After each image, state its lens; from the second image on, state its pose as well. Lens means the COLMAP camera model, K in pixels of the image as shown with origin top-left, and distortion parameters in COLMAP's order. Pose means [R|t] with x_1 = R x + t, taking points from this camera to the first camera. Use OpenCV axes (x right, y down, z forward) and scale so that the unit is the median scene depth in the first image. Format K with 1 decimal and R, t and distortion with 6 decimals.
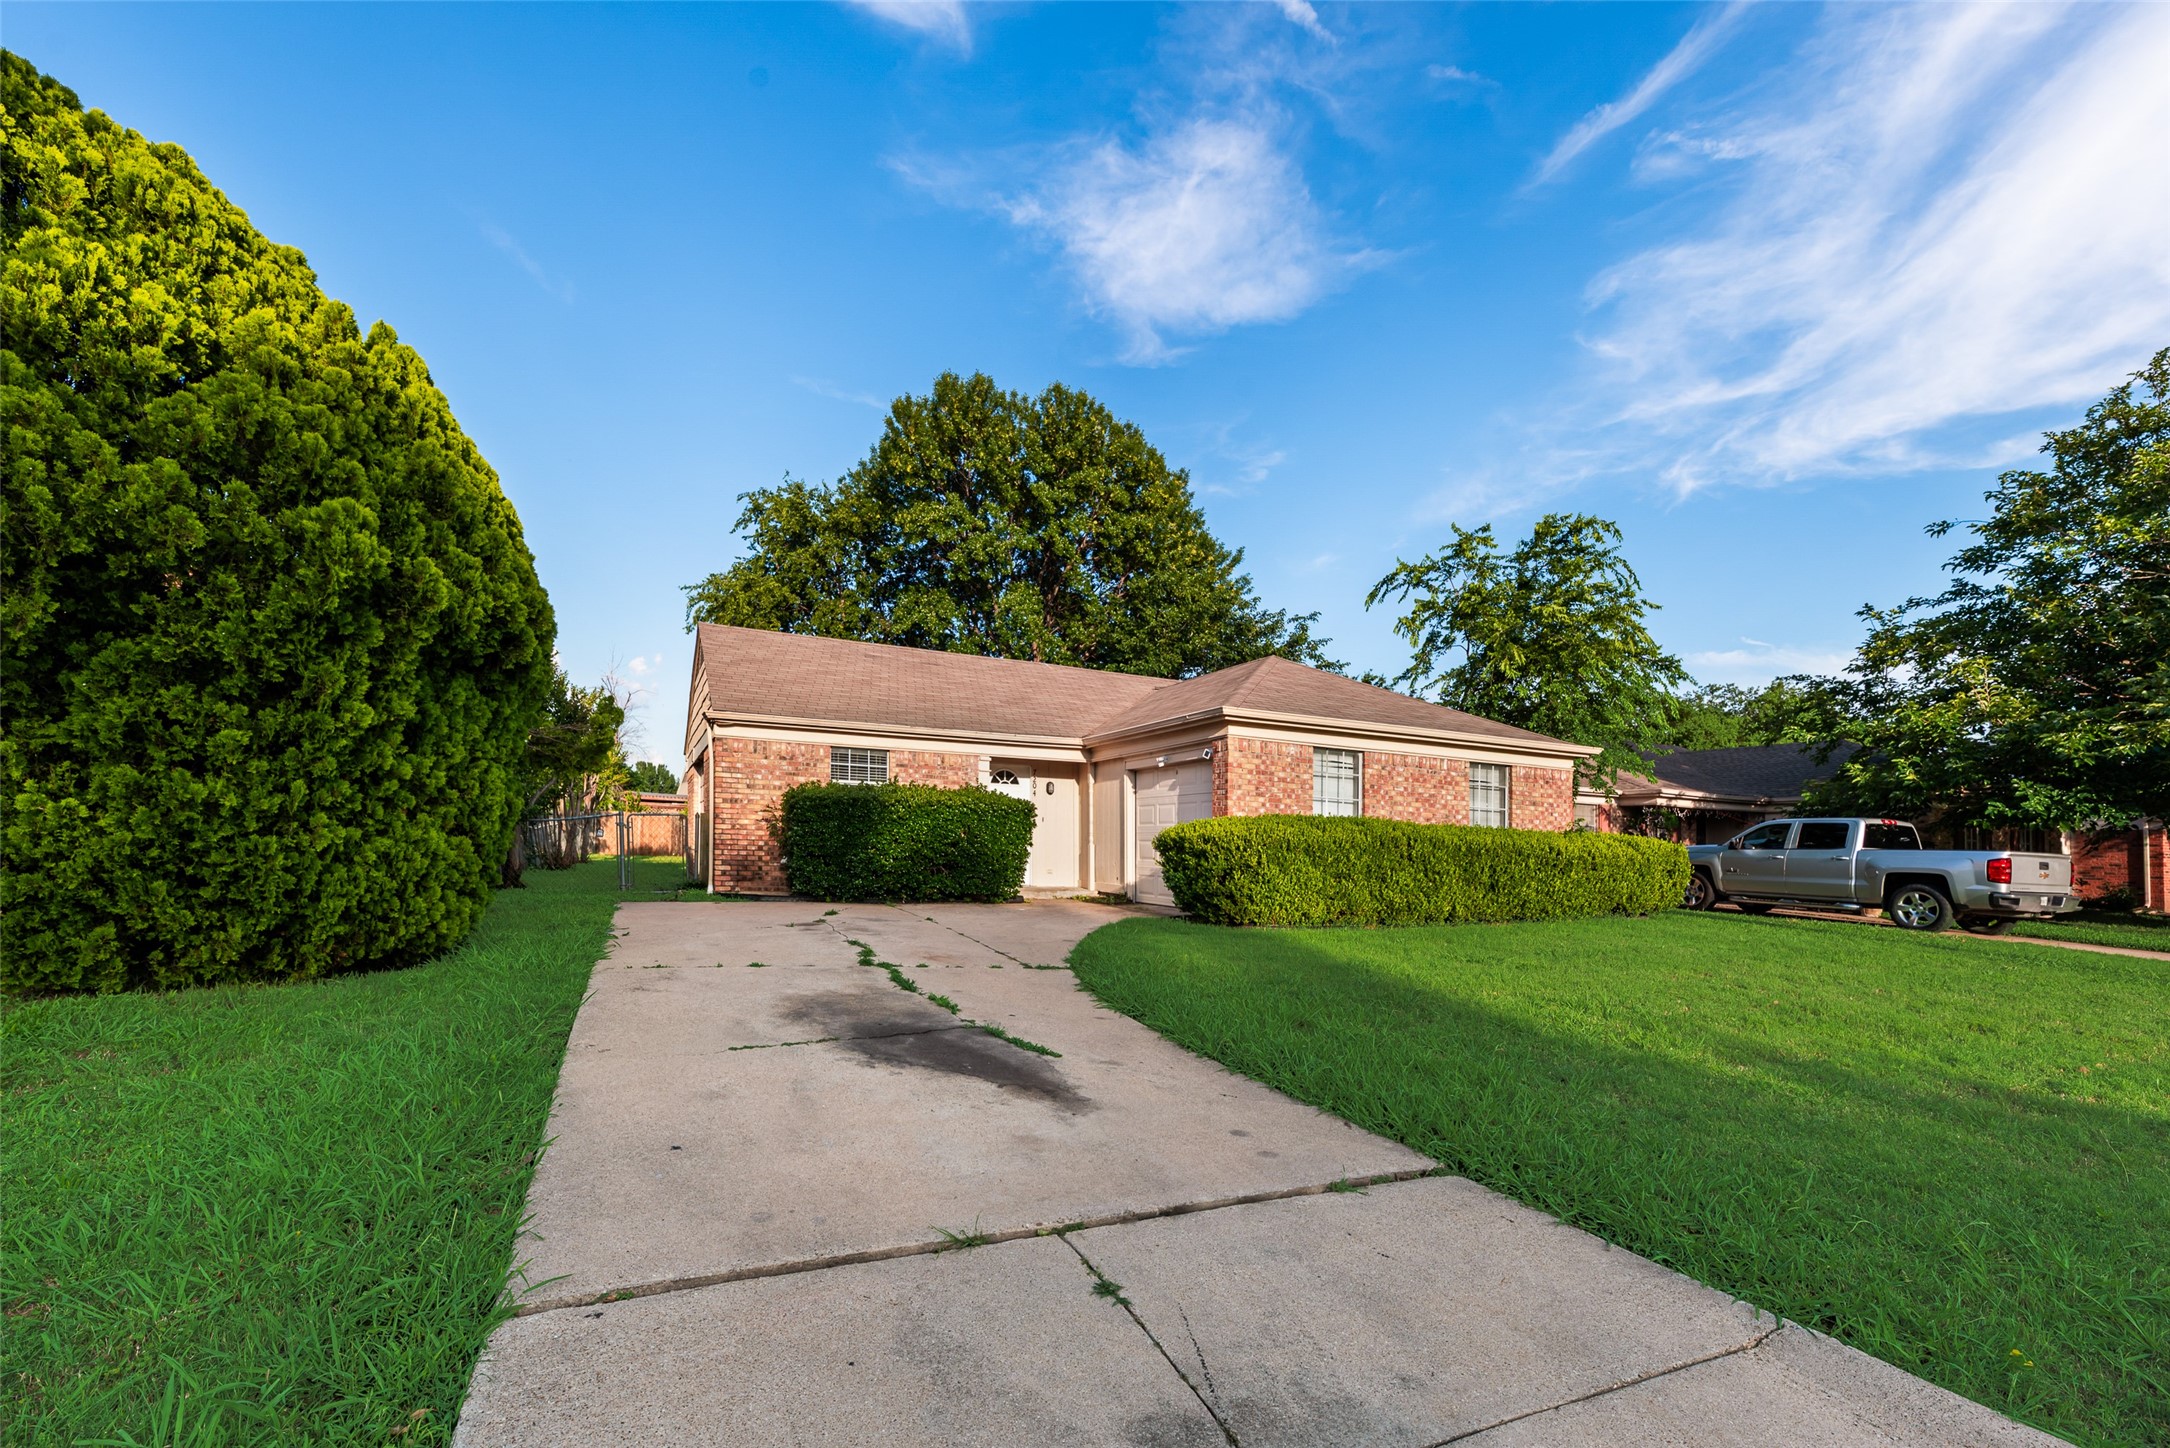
lens RADIAL K [[890.1, 0, 1078.8], [0, 890.1, 734.5], [0, 0, 1]] dist [-0.006504, 0.000953]
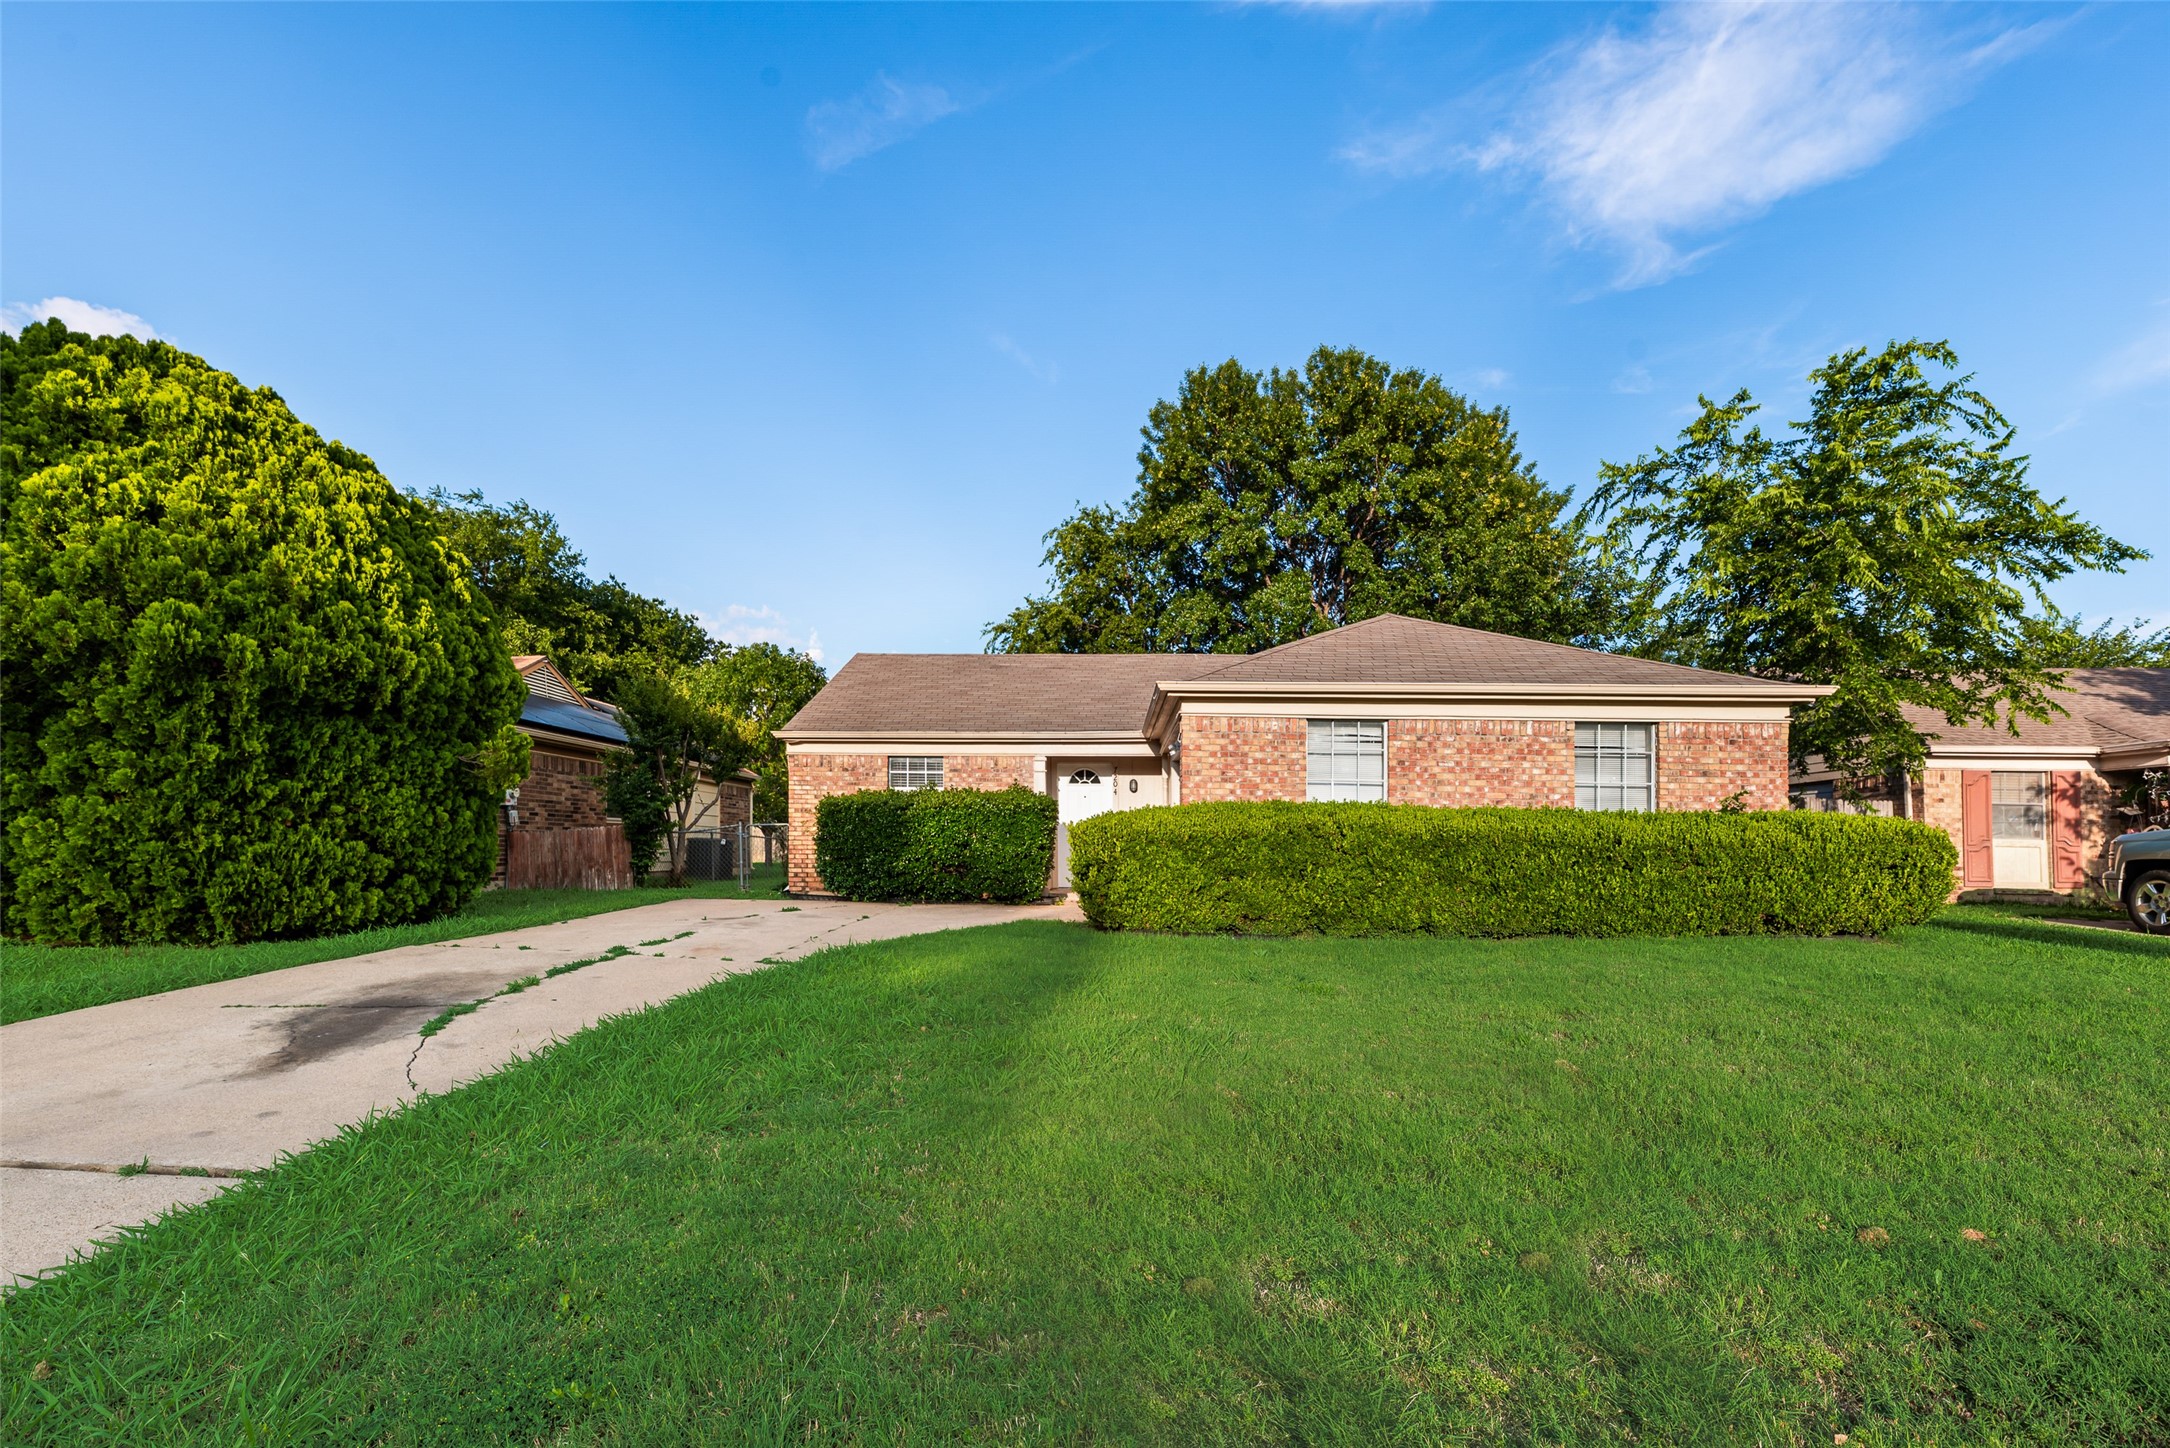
lens RADIAL K [[903.3, 0, 1145.3], [0, 903.3, 754.7], [0, 0, 1]] dist [0.006220, -0.002006]
pose [[0.887750, -0.064692, -0.455758, 0.424281], [0.070067, 0.997529, -0.005112, 0.033581], [0.454963, -0.027396, 0.890089, 0.153001]]
